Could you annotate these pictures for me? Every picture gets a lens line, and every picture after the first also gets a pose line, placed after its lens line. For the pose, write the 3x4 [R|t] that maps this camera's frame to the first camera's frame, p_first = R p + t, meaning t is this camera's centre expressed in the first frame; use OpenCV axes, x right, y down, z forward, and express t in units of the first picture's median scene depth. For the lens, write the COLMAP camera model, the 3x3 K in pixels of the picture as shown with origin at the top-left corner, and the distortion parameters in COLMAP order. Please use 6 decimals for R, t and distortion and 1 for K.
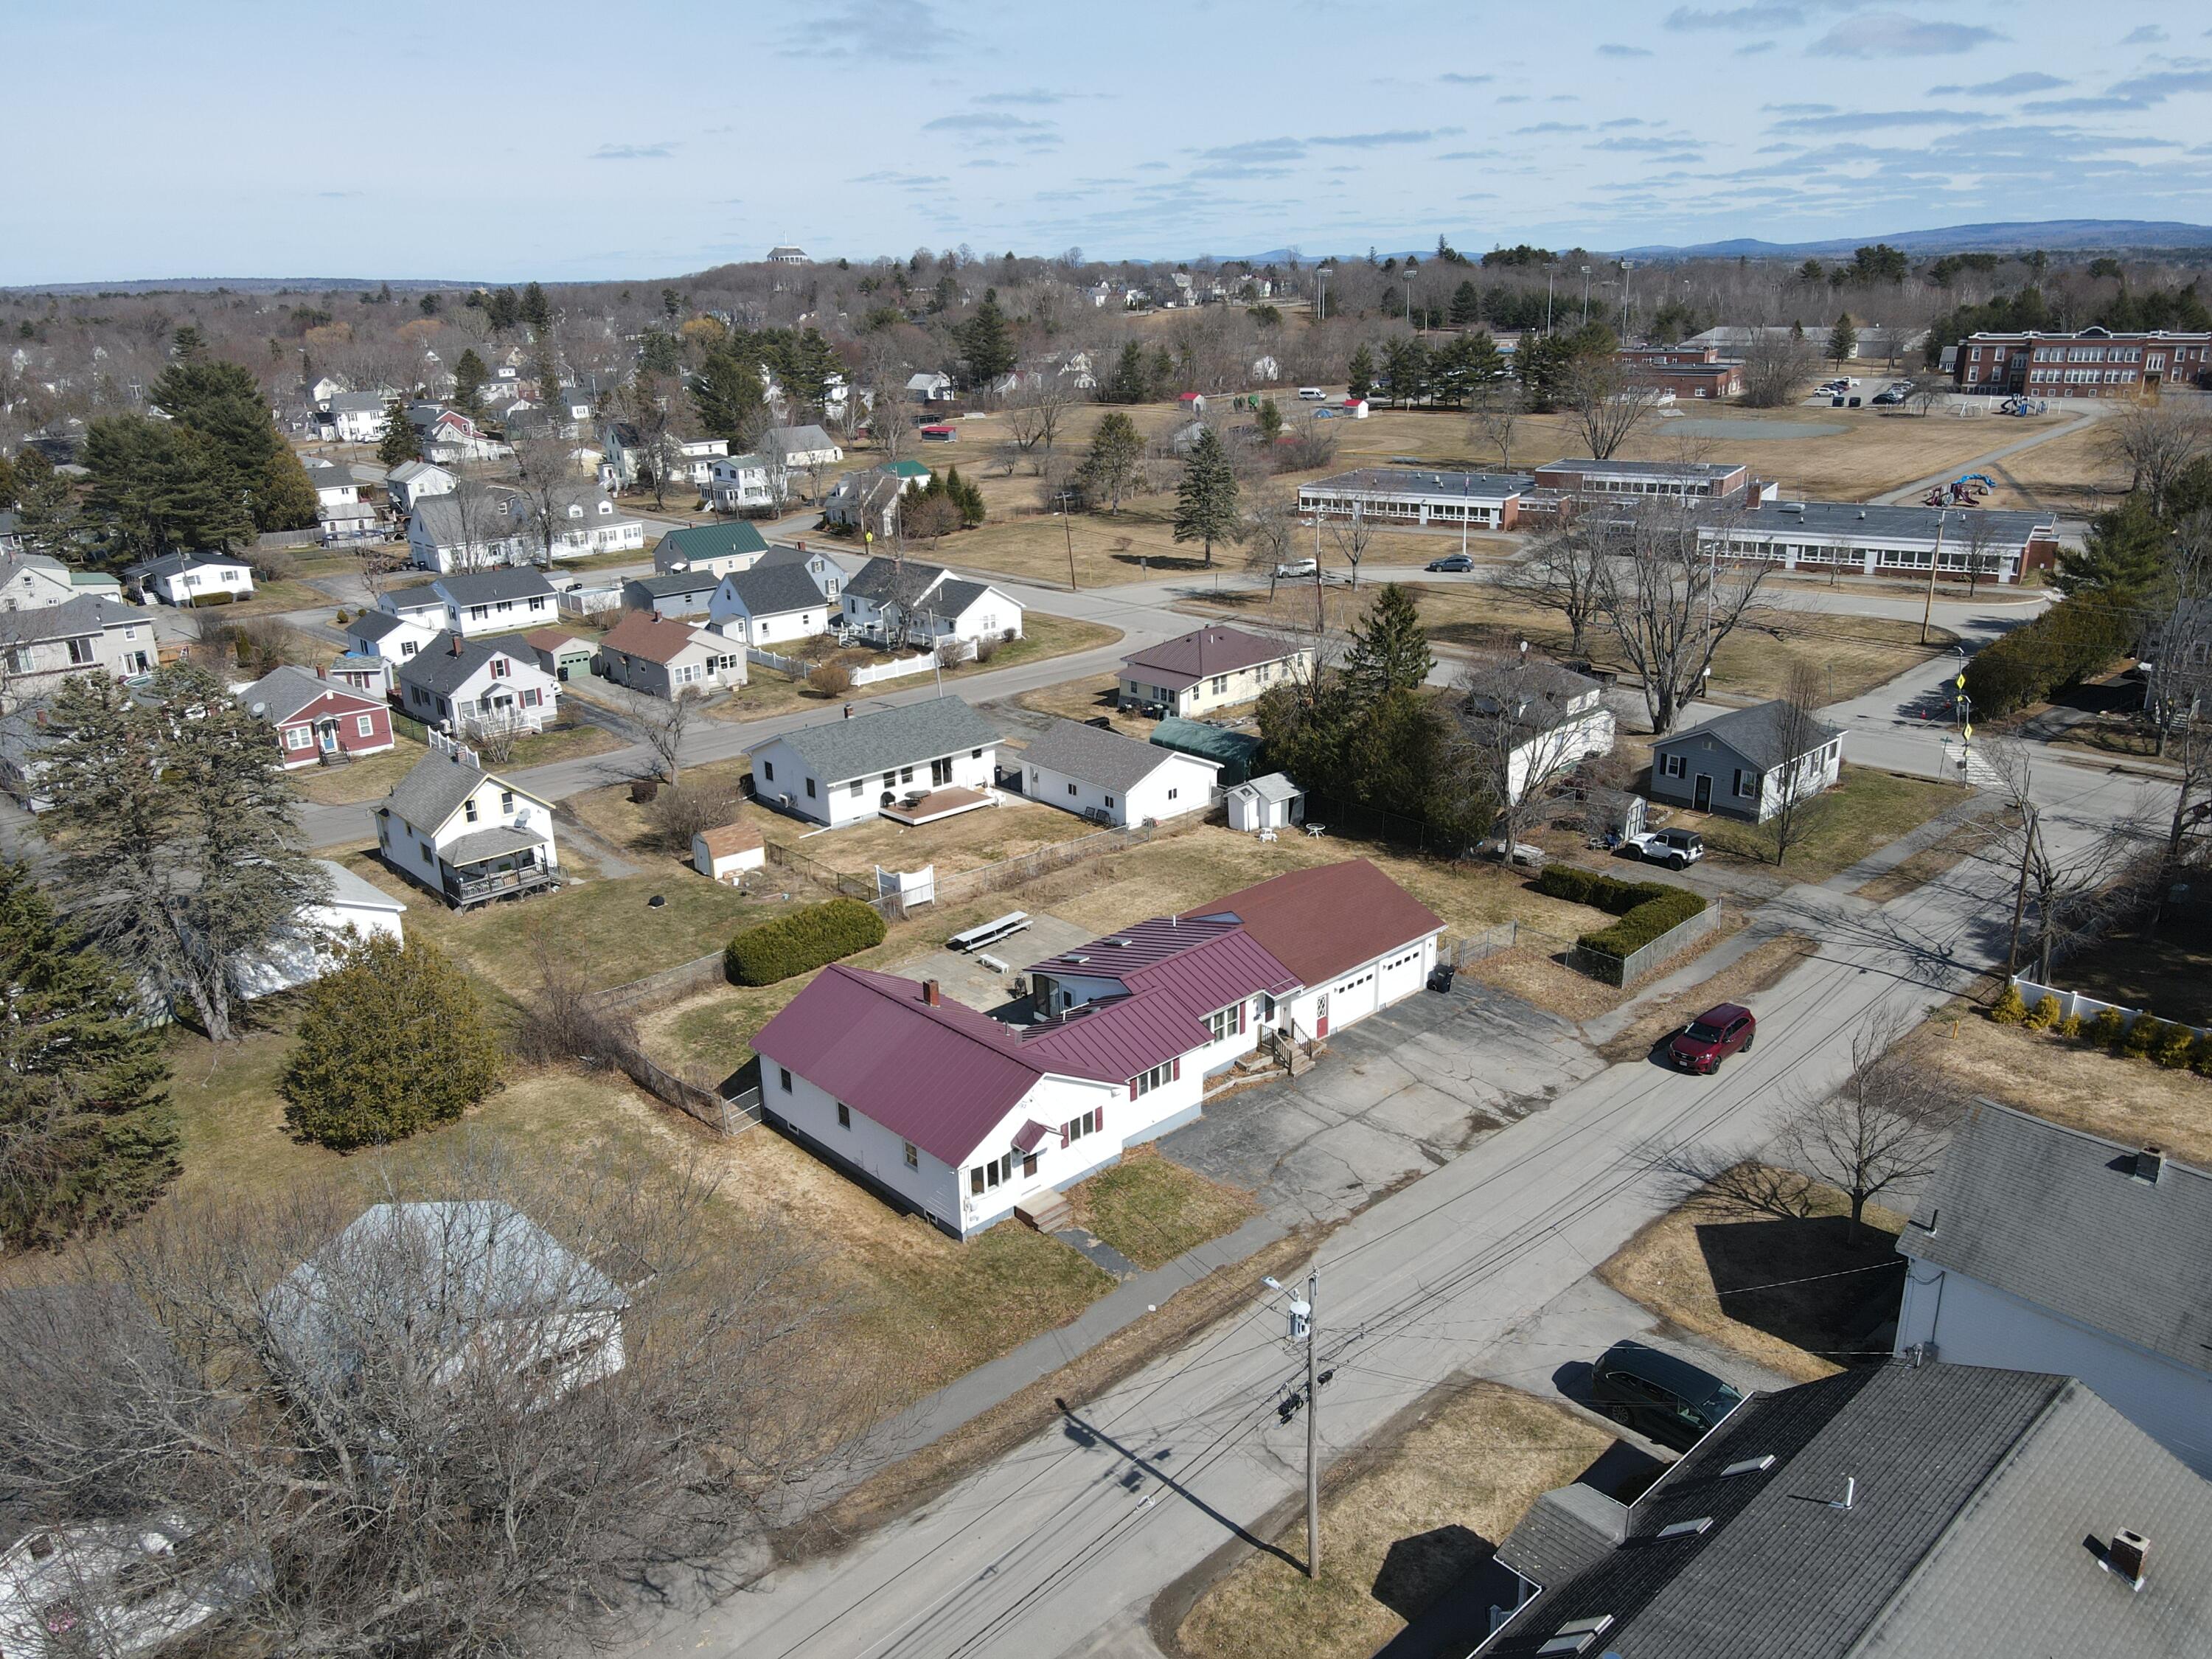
lens RADIAL K [[1624.4, 0, 1106.0], [0, 1624.4, 829.5], [0, 0, 1]] dist [-0.018344, 0.066063]
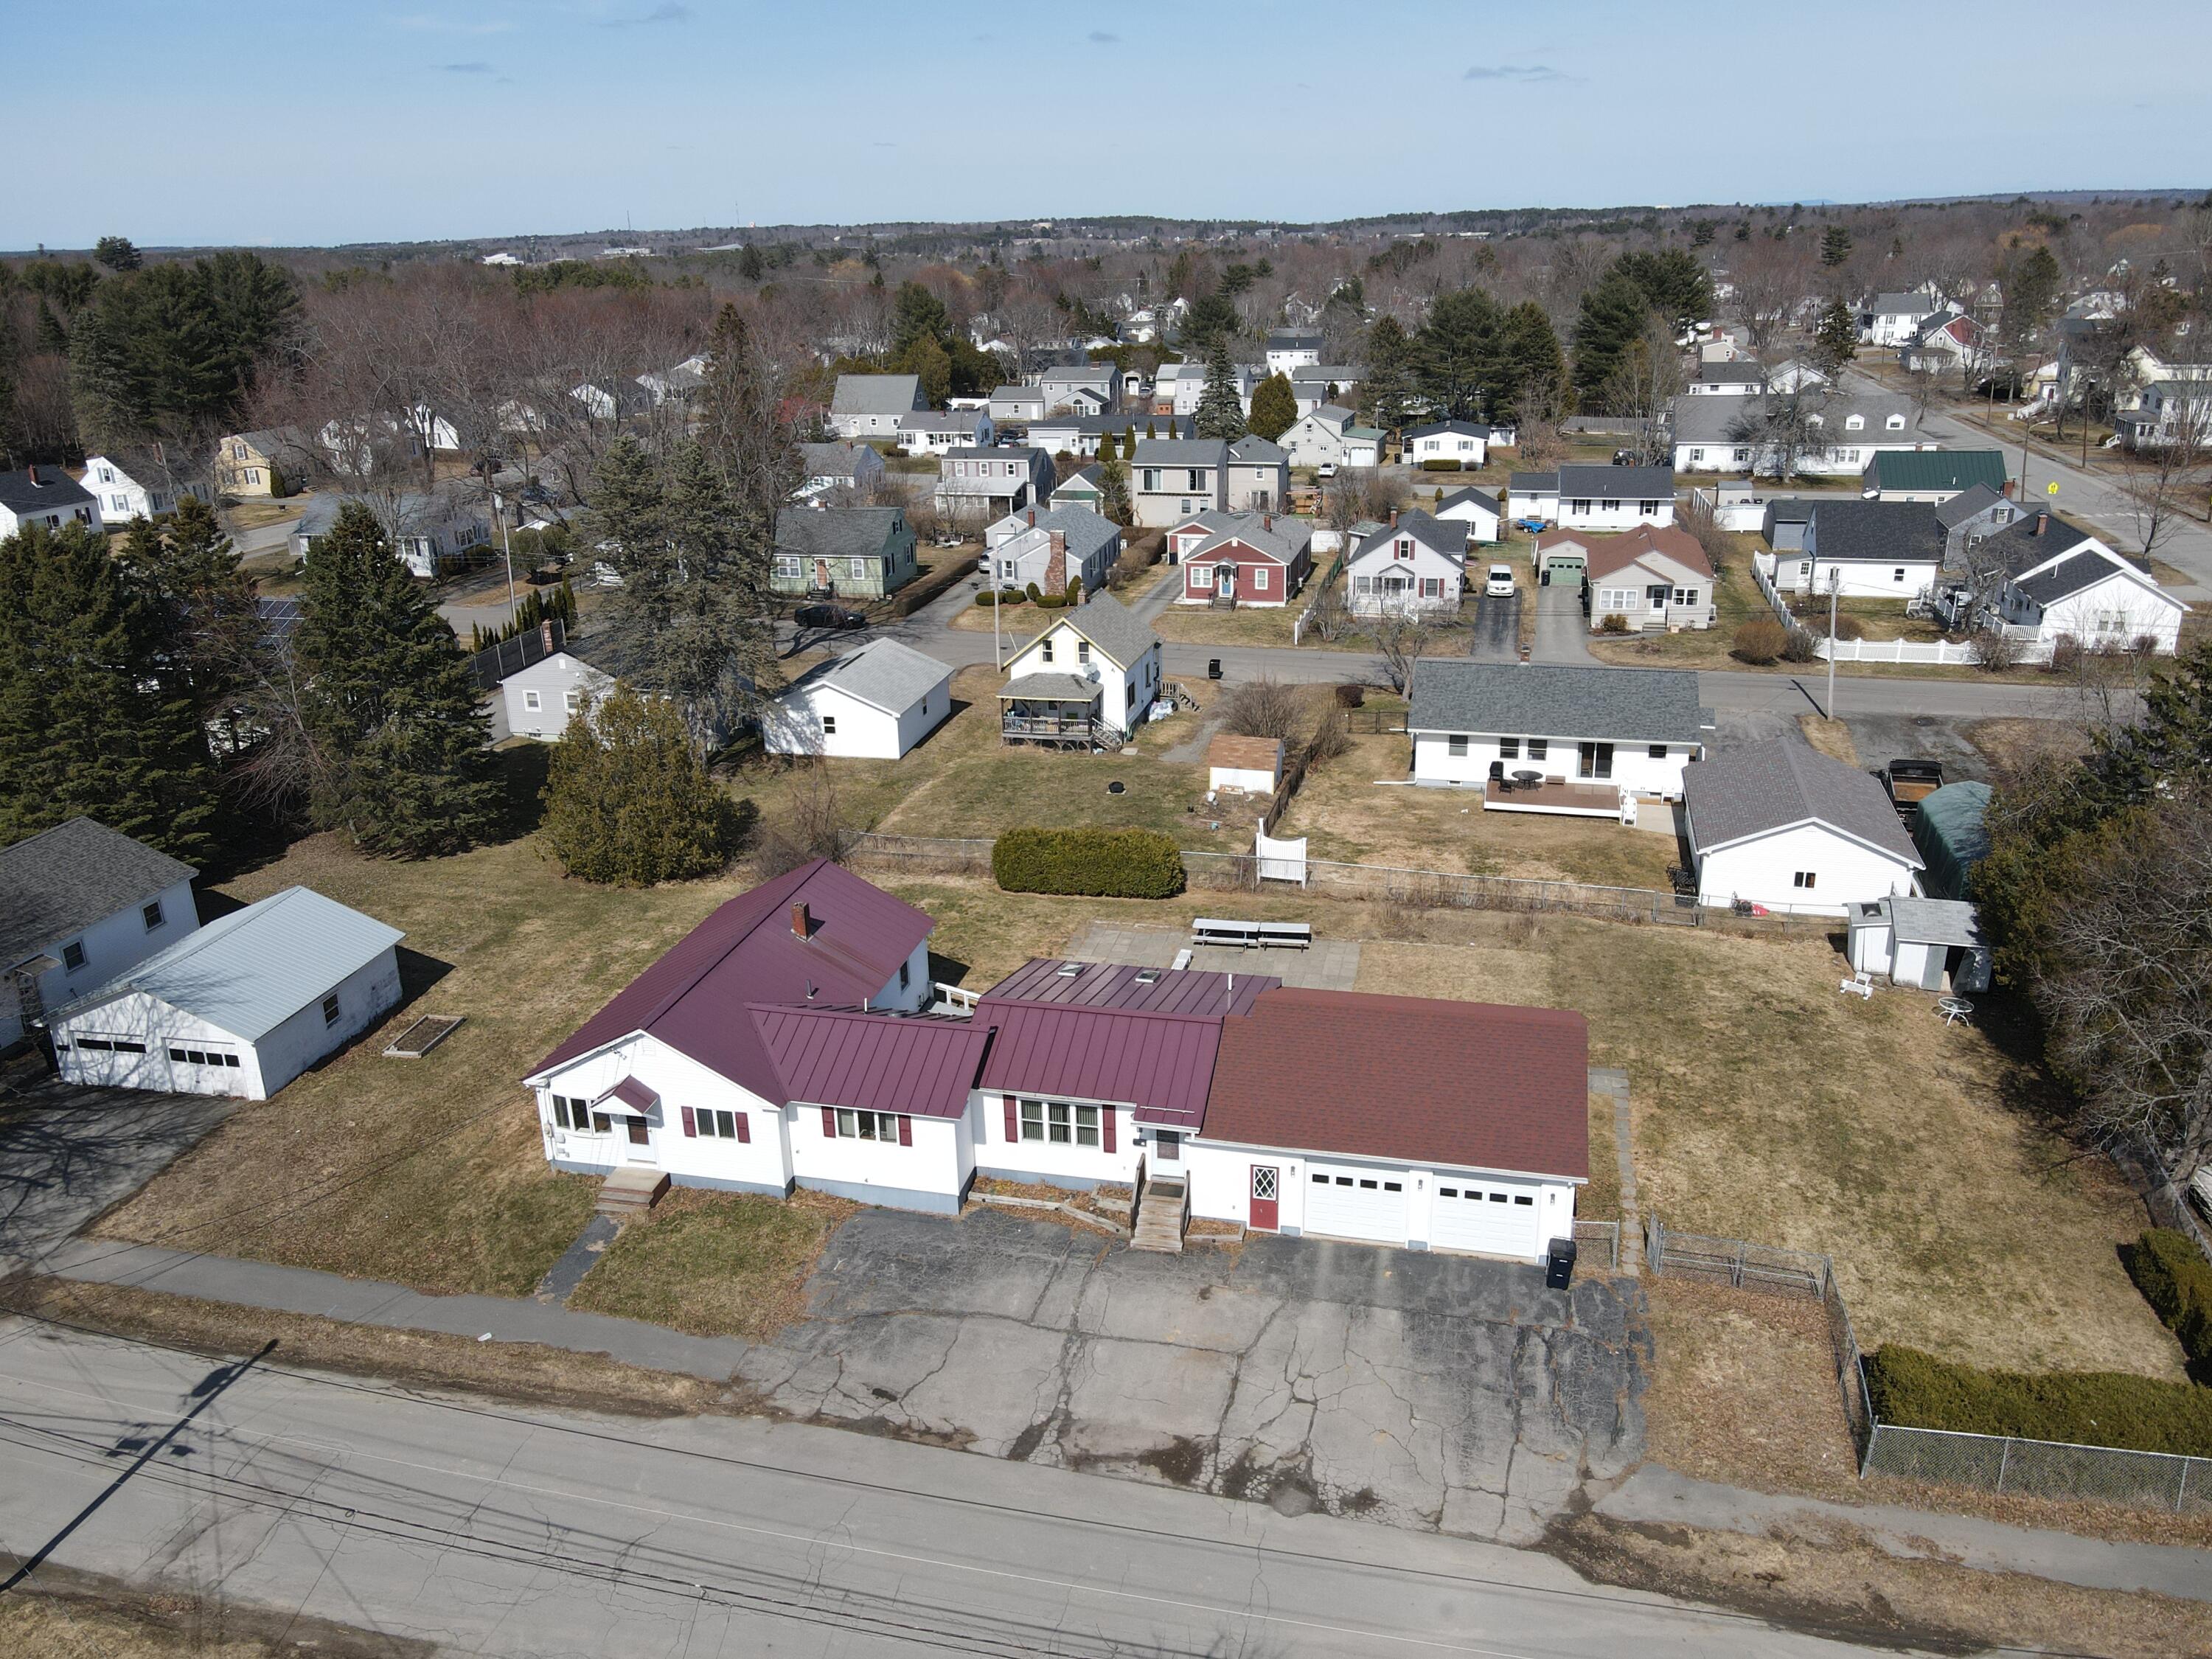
lens RADIAL K [[1624.4, 0, 1106.0], [0, 1624.4, 829.5], [0, 0, 1]] dist [-0.018344, 0.066063]
pose [[0.550754, 0.298203, -0.779580, 0.431723], [-0.262090, 0.948546, 0.177675, -0.092516], [0.792451, 0.106465, 0.600572, 0.434239]]
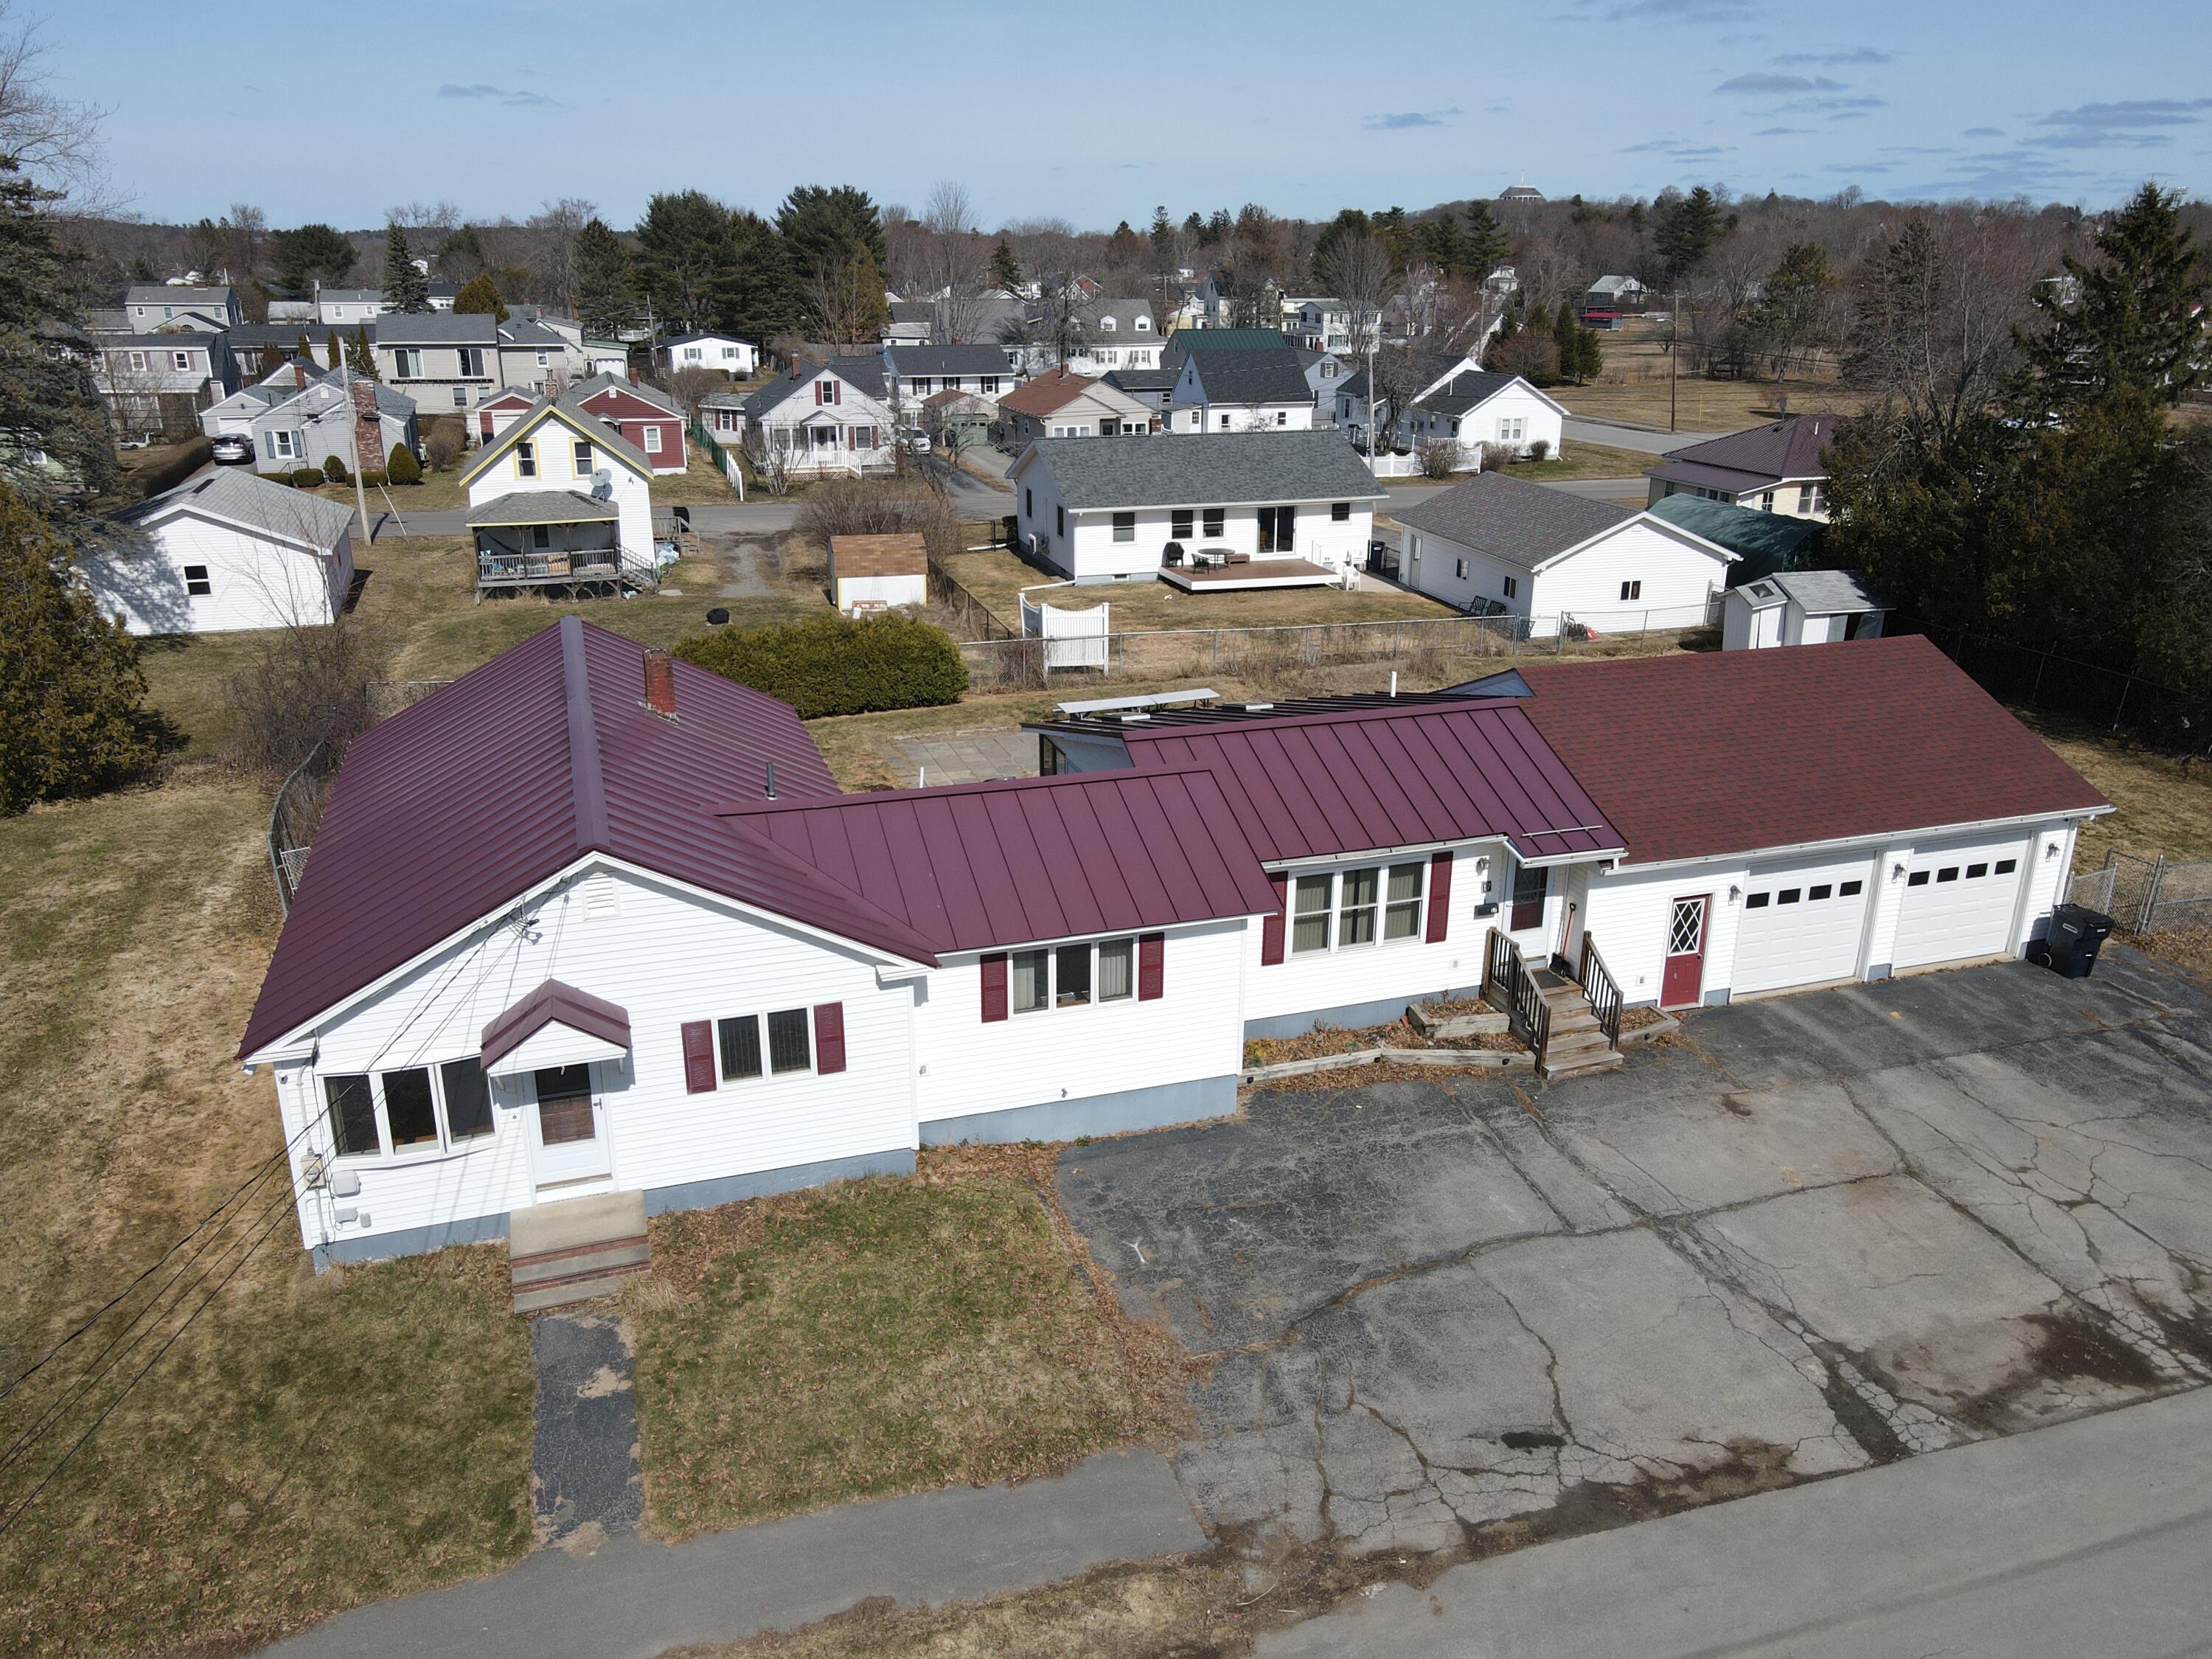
lens RADIAL K [[1622.2, 0, 1108.3], [0, 1622.2, 823.9], [0, 0, 1]] dist [0.000706, 0.031121]
pose [[0.908252, 0.163914, -0.384980, 0.119323], [-0.159706, 0.986222, 0.043124, 0.070608], [0.386745, 0.022317, 0.921917, 0.458864]]
